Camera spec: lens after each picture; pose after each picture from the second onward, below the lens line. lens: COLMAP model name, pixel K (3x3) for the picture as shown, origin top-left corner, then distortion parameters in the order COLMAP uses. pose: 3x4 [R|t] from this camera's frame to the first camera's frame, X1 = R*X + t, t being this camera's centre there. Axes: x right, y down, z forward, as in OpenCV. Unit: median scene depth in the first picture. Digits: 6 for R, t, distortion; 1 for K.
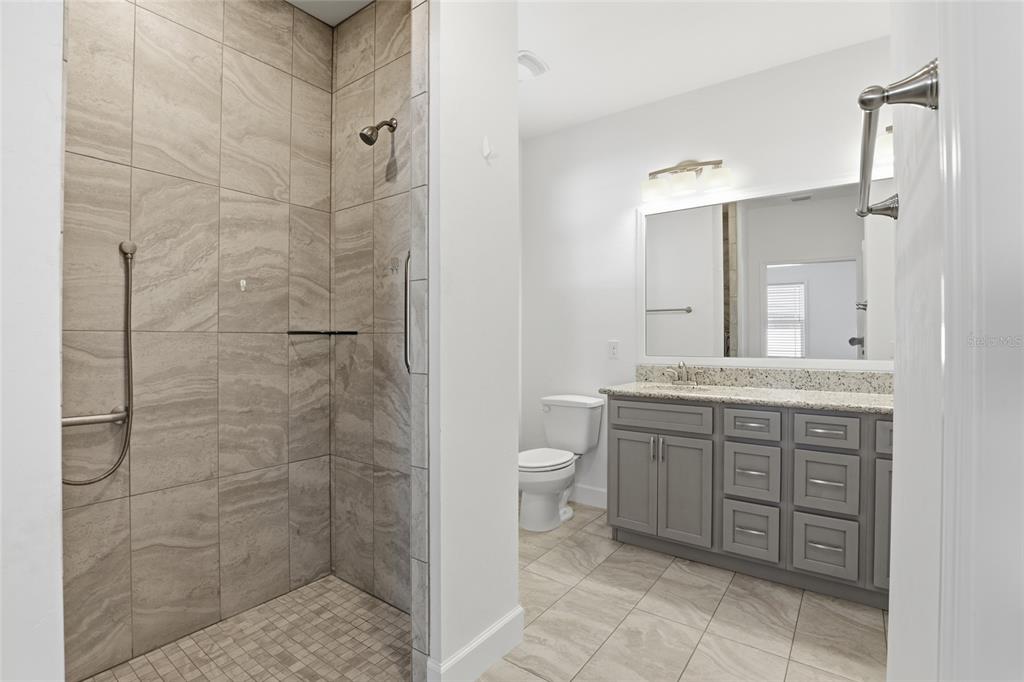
lens RADIAL K [[472.3, 0, 516.0], [0, 472.3, 338.2], [0, 0, 1]] dist [-0.037185, 0.005716]
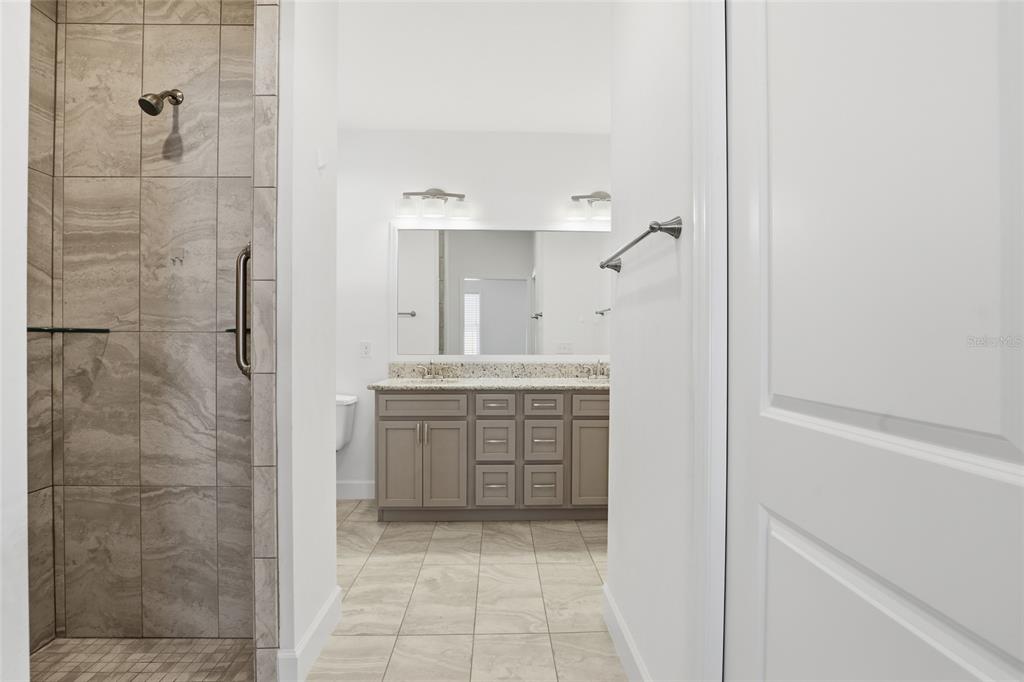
lens RADIAL K [[472.3, 0, 516.8], [0, 472.3, 343.0], [0, 0, 1]] dist [-0.037185, 0.005716]
pose [[0.786006, -0.000062, 0.618219, -0.263724], [-0.004651, 0.999971, 0.006013, 0.001501], [-0.618202, -0.007601, 0.785983, -0.078281]]
